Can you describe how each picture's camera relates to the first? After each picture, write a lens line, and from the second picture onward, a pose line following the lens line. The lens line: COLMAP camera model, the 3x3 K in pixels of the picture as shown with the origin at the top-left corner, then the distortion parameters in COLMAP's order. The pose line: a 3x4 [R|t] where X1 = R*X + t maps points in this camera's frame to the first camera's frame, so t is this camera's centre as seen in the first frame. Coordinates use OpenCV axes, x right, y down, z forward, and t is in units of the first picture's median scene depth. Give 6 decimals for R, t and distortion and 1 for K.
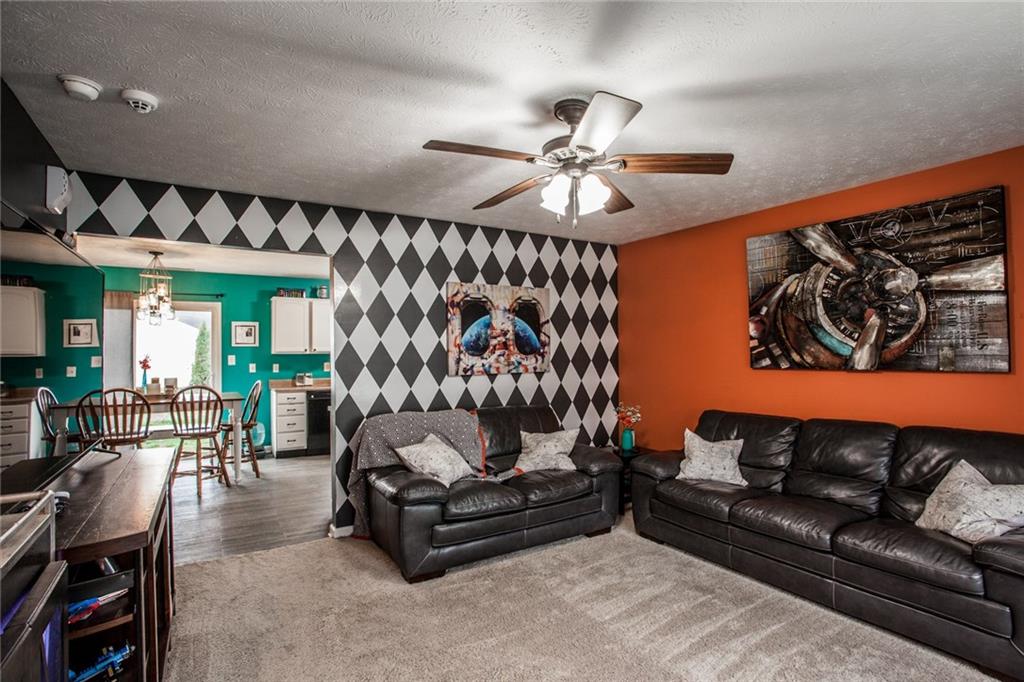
lens RADIAL K [[505.2, 0, 515.8], [0, 505.2, 346.1], [0, 0, 1]] dist [-0.037633, 0.008319]
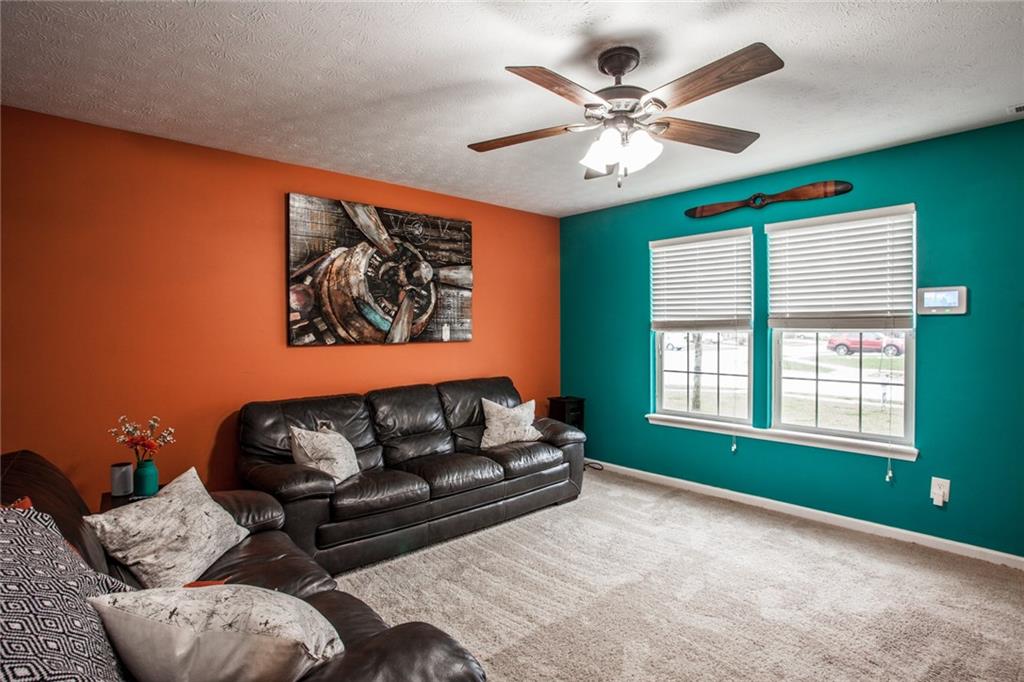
lens RADIAL K [[523.4, 0, 520.3], [0, 523.4, 340.5], [0, 0, 1]] dist [-0.021028, 0.001641]
pose [[-0.175213, -0.007199, 0.984504, -0.298393], [-0.001093, 0.999974, 0.007117, 0.017862], [-0.984530, 0.000171, -0.175216, 0.493193]]
